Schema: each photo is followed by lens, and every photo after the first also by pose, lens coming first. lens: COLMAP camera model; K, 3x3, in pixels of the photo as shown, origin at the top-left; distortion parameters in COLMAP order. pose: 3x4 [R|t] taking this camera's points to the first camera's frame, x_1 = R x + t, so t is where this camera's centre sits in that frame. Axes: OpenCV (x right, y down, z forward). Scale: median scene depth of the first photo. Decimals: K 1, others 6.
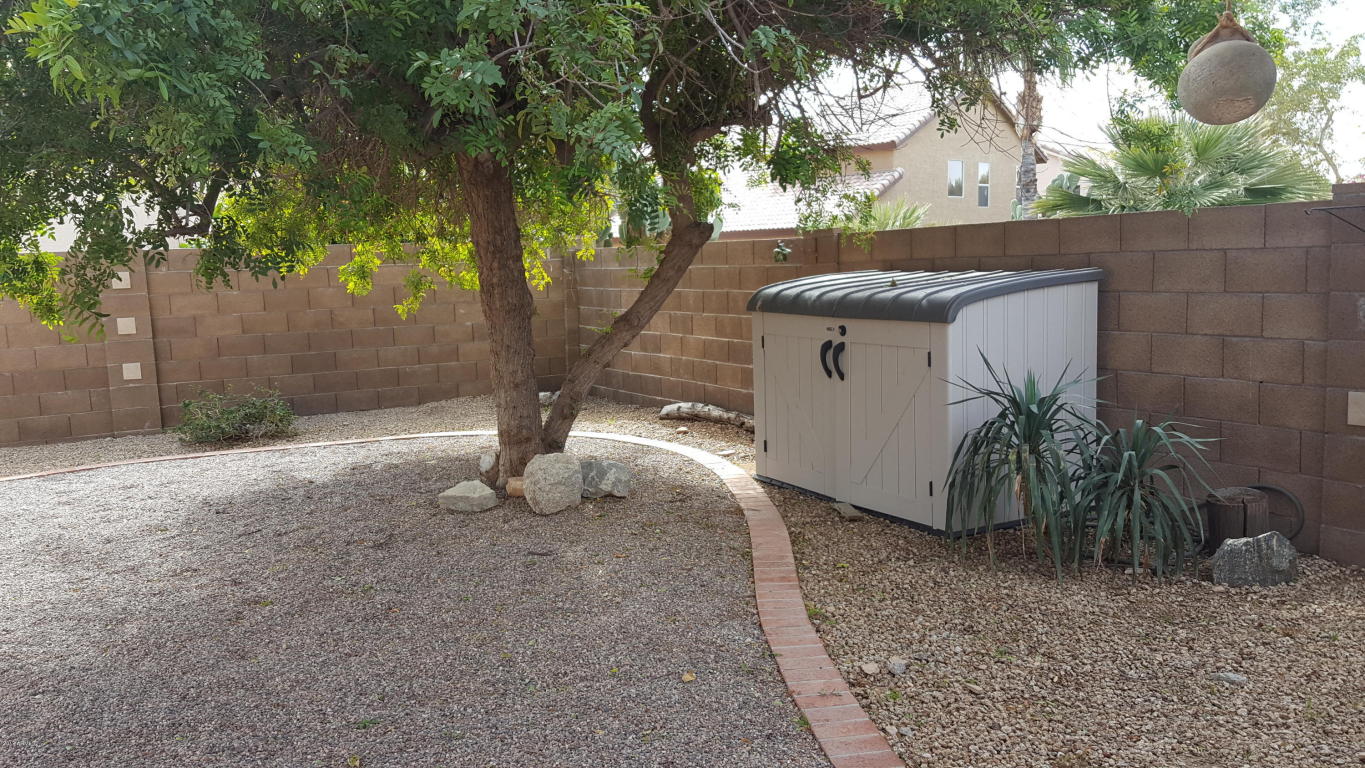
lens RADIAL K [[1254.7, 0, 680.1], [0, 1254.7, 384.6], [0, 0, 1]] dist [0.115012, -0.219746]
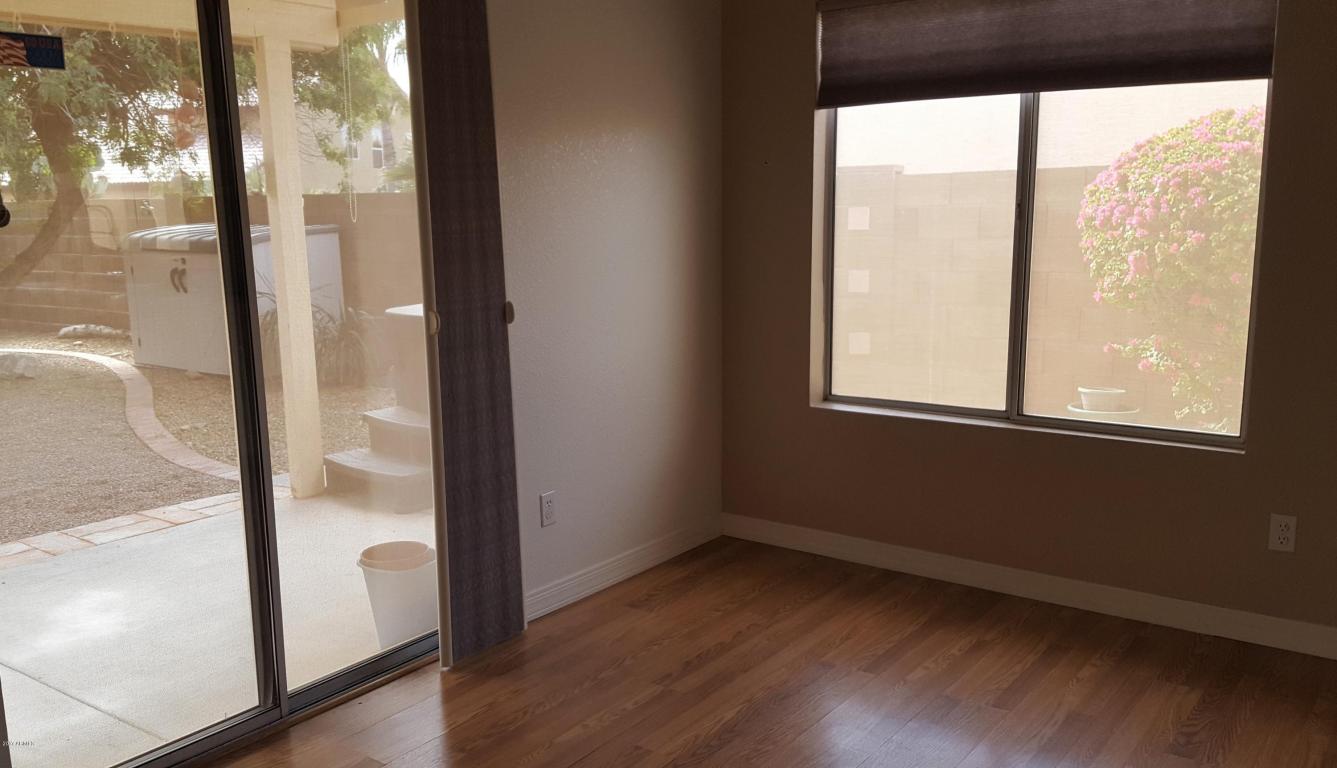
lens RADIAL K [[1169.7, 0, 671.7], [0, 1169.7, 439.6], [0, 0, 1]] dist [0.013192, -0.020004]
pose [[0.893885, -0.061356, 0.444078, 0.008897], [0.021630, 0.995339, 0.093981, 0.049490], [-0.447775, -0.074403, 0.891045, -0.542622]]
